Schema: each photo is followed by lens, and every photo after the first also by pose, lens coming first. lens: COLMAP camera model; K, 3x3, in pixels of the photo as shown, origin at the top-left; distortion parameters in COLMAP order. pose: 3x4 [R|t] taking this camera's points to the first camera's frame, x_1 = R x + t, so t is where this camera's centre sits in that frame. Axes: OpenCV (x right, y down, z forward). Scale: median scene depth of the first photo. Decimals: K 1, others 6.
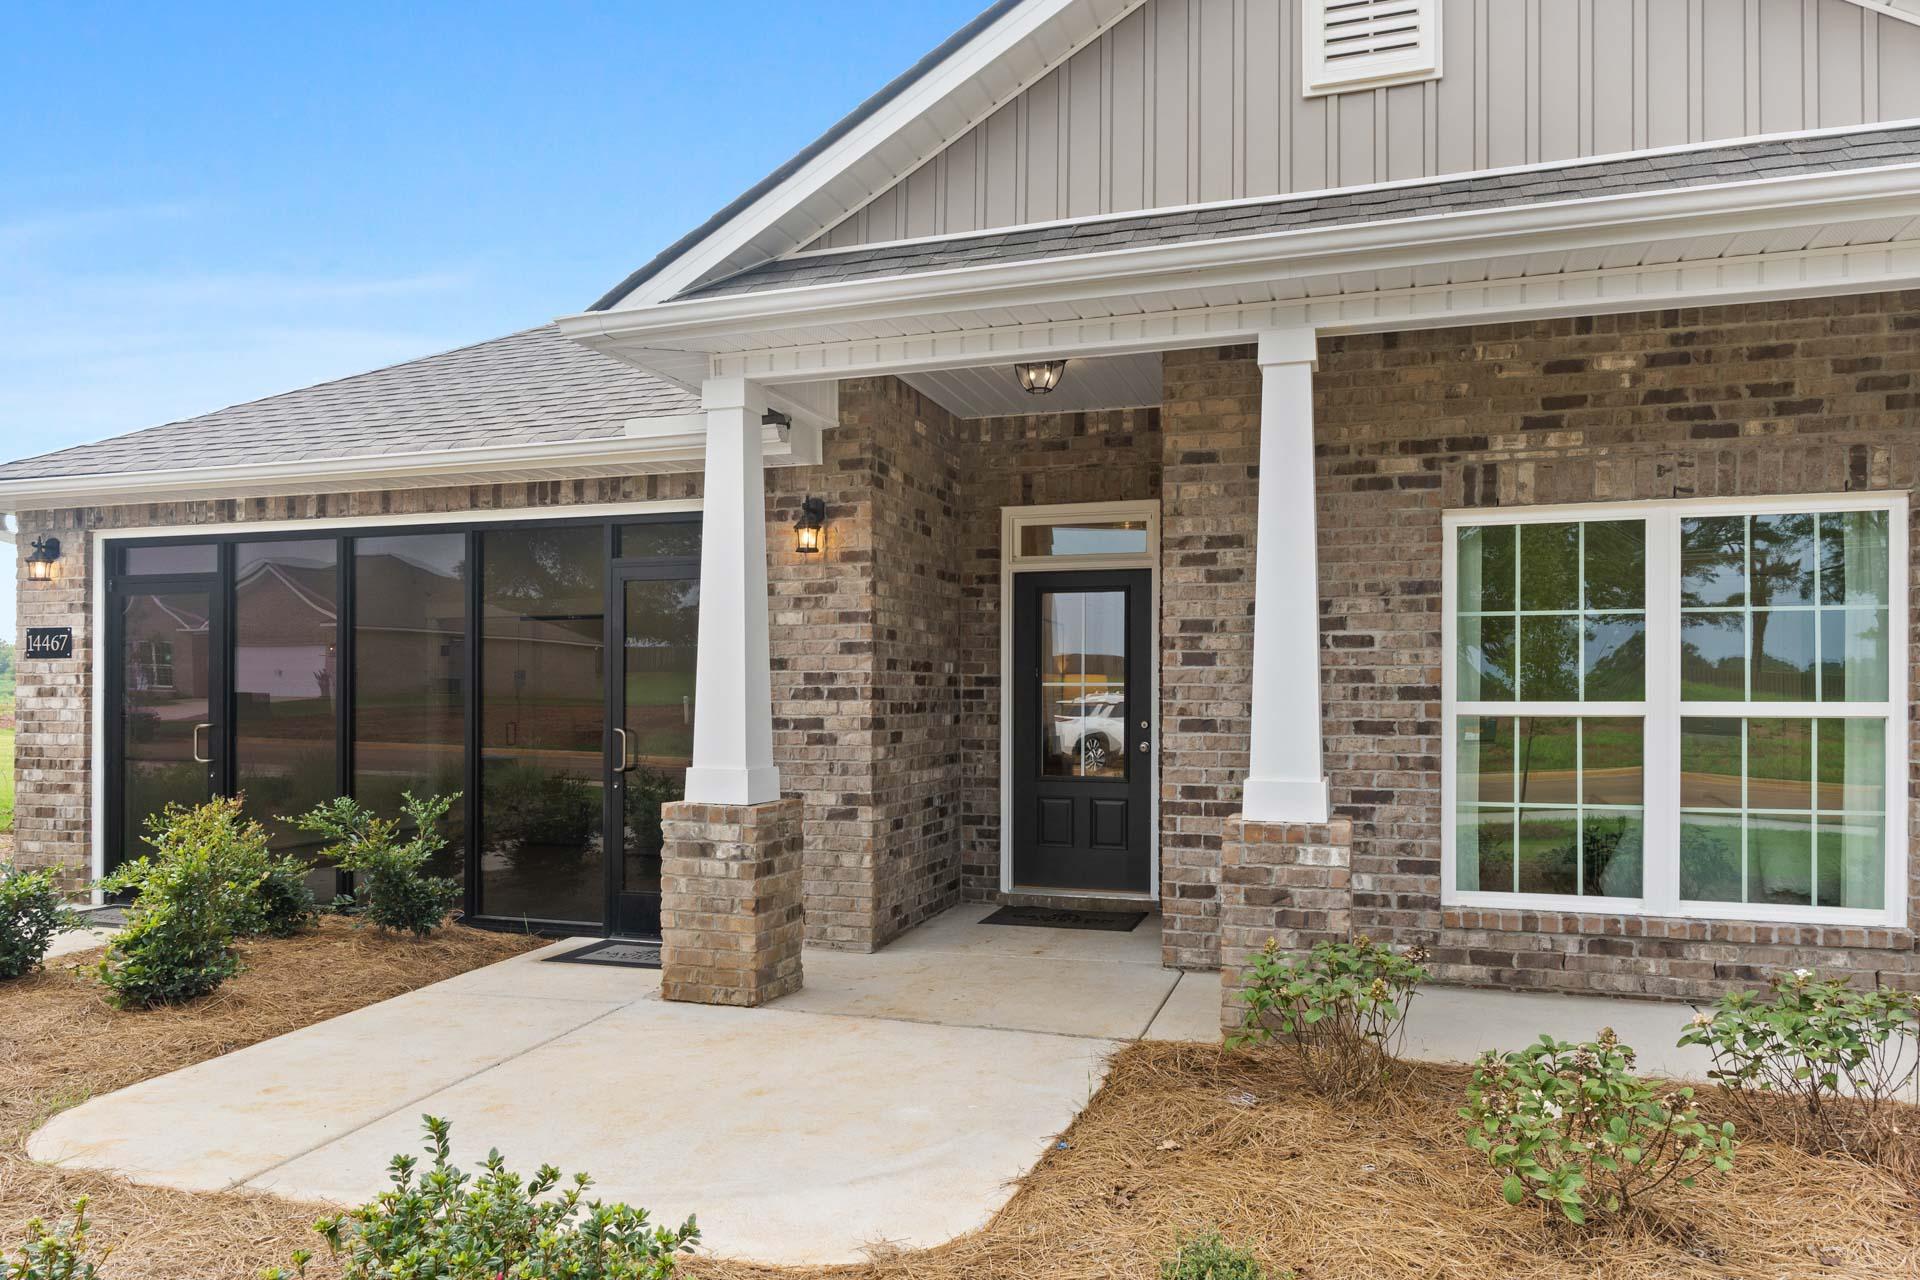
lens RADIAL K [[1136.1, 0, 960.9], [0, 1136.1, 658.9], [0, 0, 1]] dist [0.003243, -0.000787]
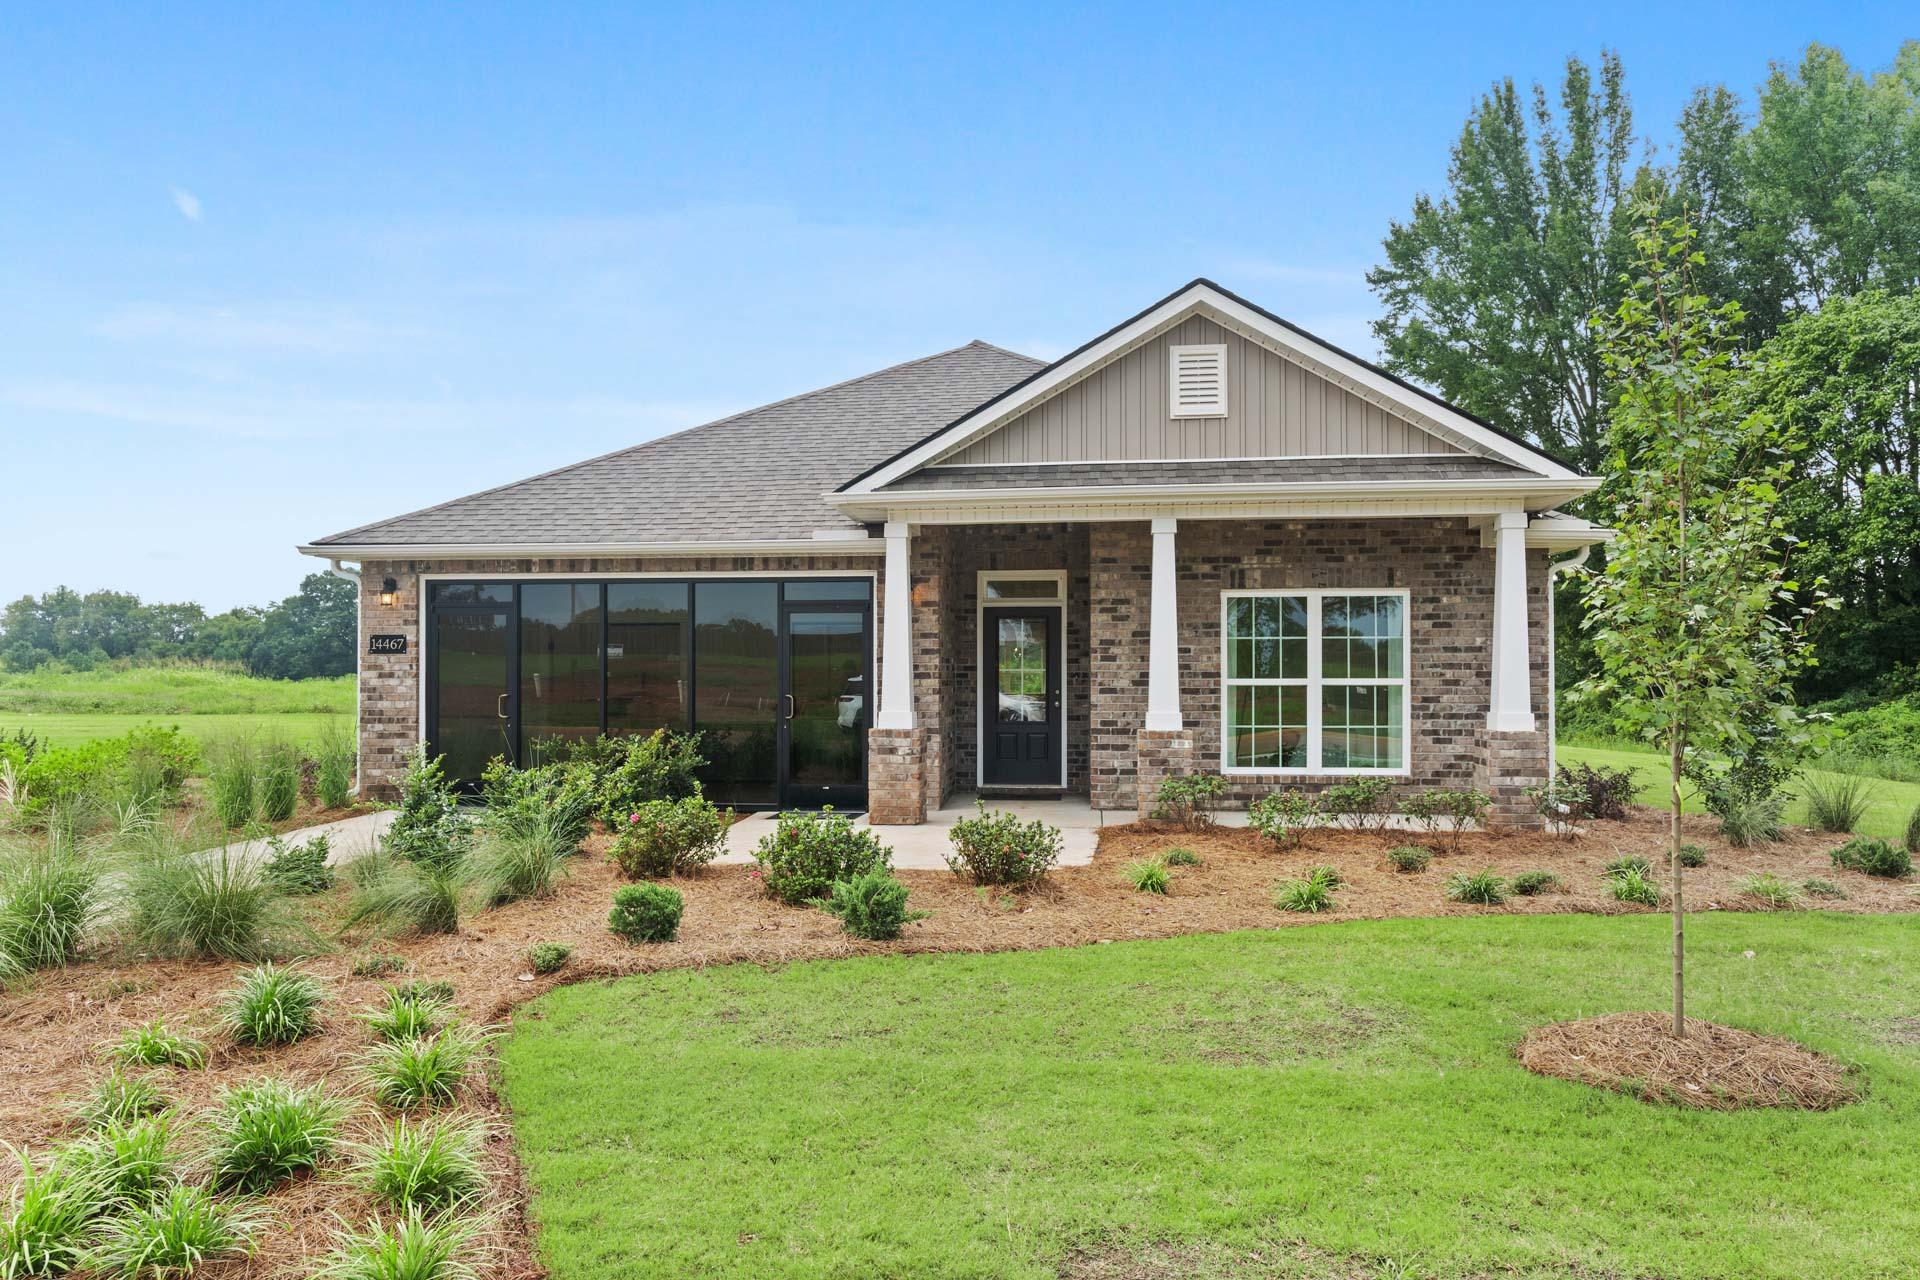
lens RADIAL K [[914.6, 0, 963.6], [0, 914.6, 628.1], [0, 0, 1]] dist [-0.001037, -0.000210]
pose [[0.984753, 0.007496, 0.173794, -0.356191], [-0.004007, 0.999784, -0.020415, -0.020966], [-0.173910, 0.019408, 0.984570, -0.618454]]
